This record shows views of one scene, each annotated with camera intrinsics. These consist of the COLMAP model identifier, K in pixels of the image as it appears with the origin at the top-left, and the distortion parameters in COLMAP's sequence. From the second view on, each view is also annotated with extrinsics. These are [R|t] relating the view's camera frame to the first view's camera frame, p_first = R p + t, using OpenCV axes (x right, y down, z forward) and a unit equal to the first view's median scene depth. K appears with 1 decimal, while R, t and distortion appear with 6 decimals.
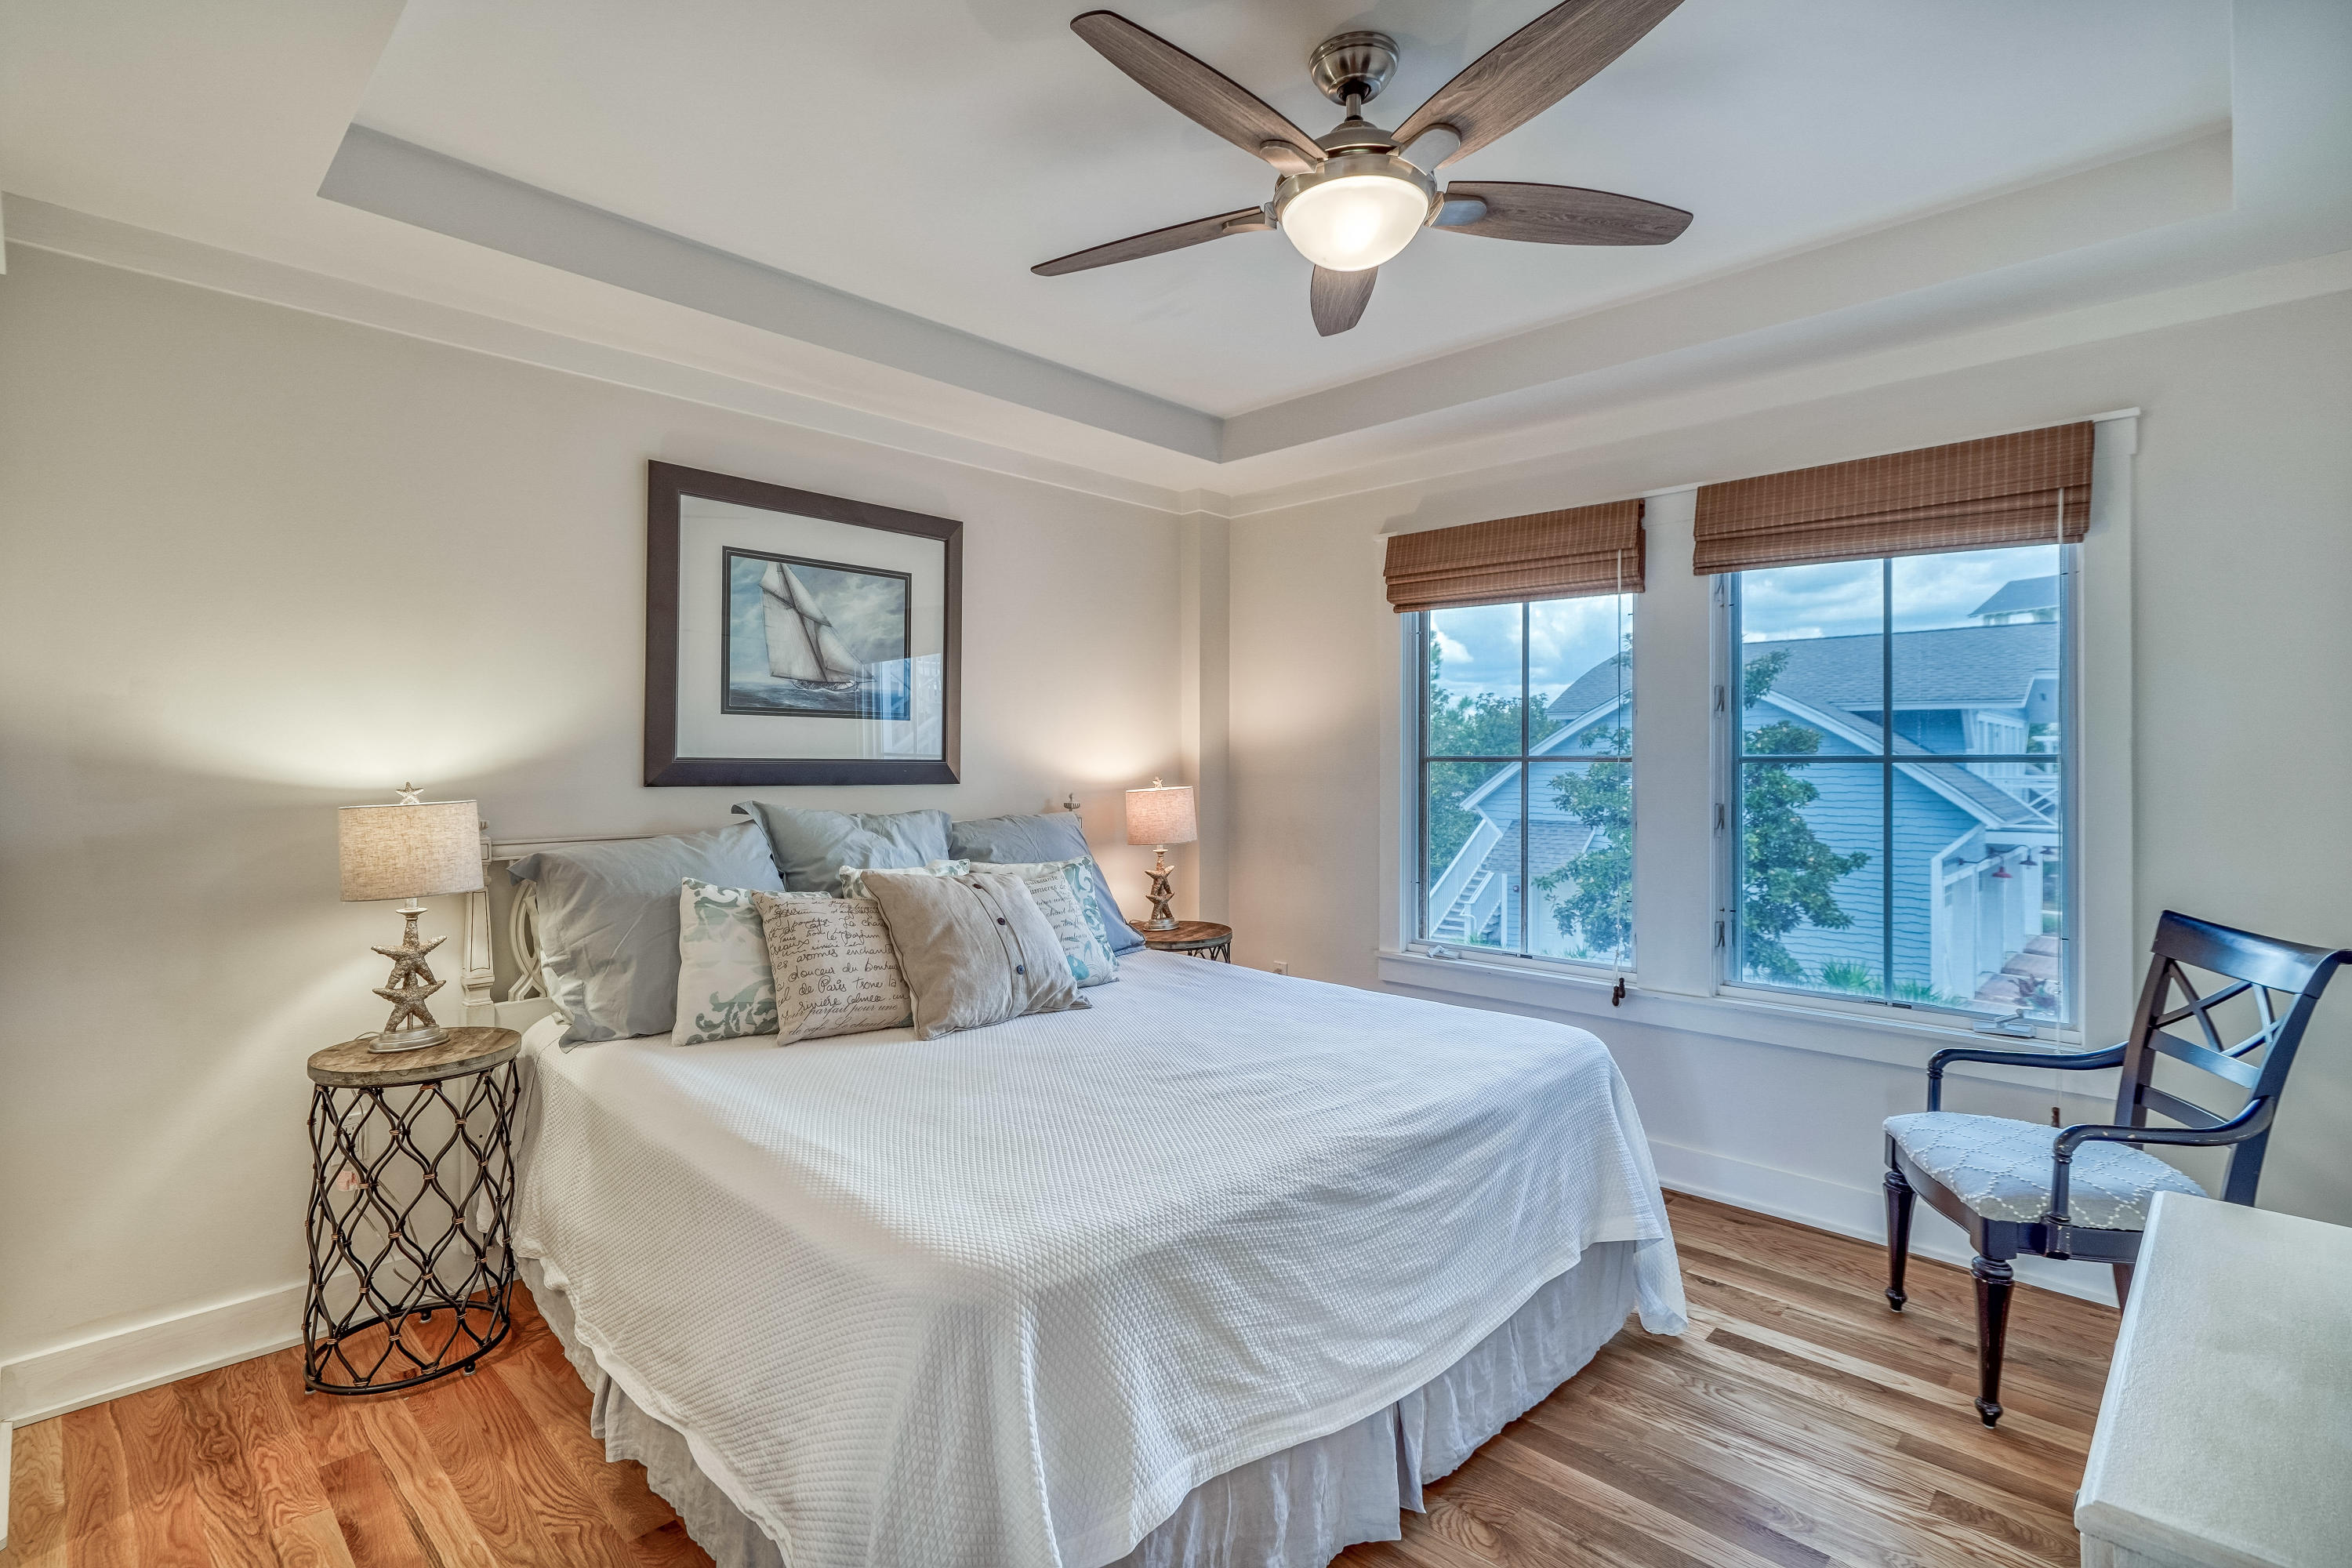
lens RADIAL K [[1081.7, 0, 1176.0], [0, 1081.7, 784.0], [0, 0, 1]] dist [0.002403, 0.000212]
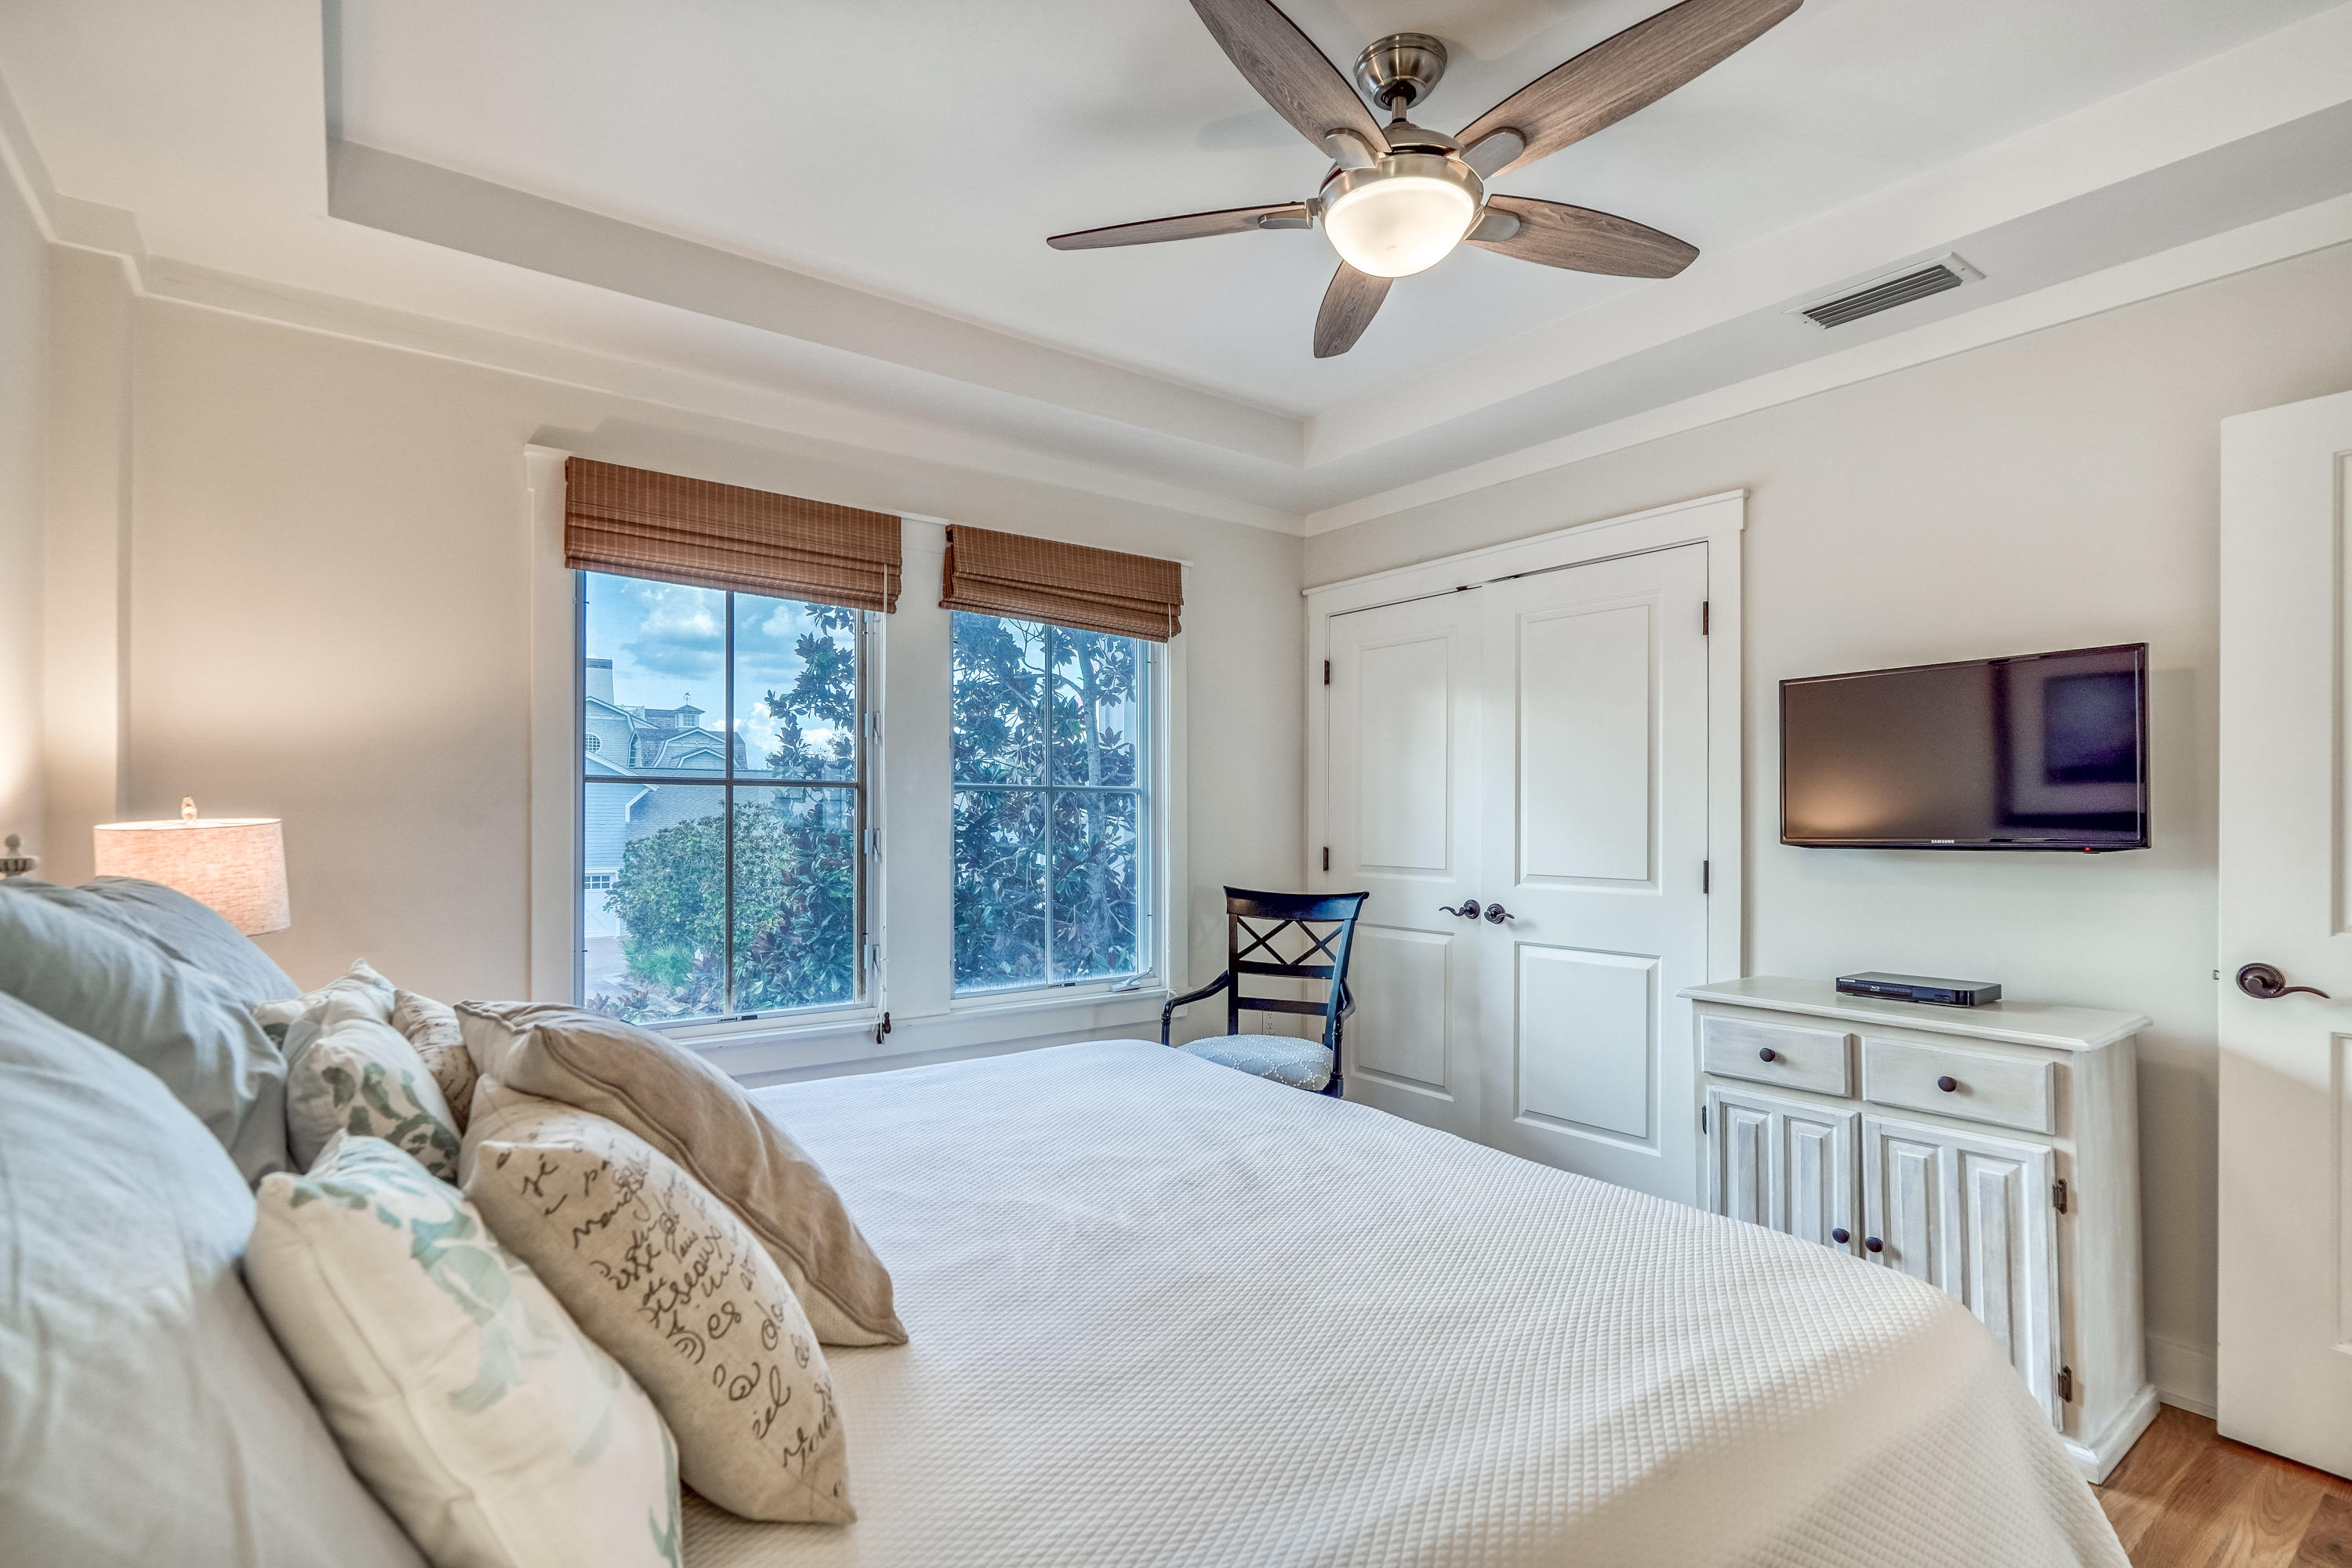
lens RADIAL K [[1081.7, 0, 1176.0], [0, 1081.7, 784.0], [0, 0, 1]] dist [0.002403, 0.000212]
pose [[0.170896, 0.028889, 0.984865, -0.621745], [0.016351, 0.999349, -0.032151, 0.017161], [-0.985153, 0.021598, 0.170312, 0.750462]]
